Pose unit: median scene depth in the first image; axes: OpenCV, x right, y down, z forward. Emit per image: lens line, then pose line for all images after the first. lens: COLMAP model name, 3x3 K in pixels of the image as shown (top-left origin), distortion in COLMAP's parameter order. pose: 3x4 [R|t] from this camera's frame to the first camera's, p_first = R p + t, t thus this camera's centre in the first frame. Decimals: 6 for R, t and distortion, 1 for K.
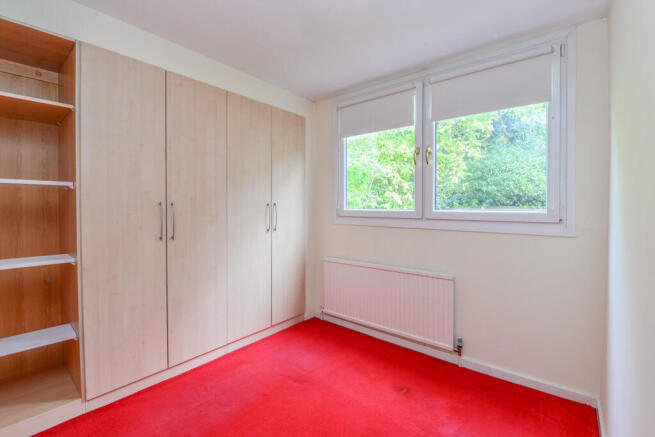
lens RADIAL K [[288.5, 0, 376.2], [0, 288.5, 218.5], [0, 0, 1]] dist [-0.012392, -0.003604]
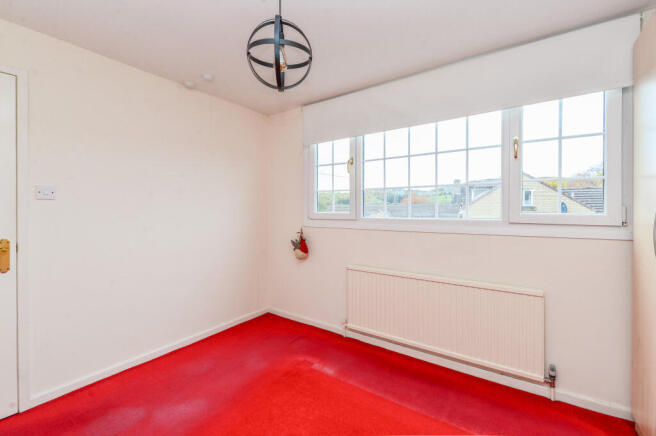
lens RADIAL K [[257.5, 0, 328.5], [0, 257.5, 212.2], [0, 0, 1]] dist [-0.003350, -0.000368]
pose [[0.998962, -0.006328, 0.045106, -0.382893], [0.007656, 0.999540, -0.029334, -0.013446], [-0.044900, 0.029649, 0.998551, 0.269540]]
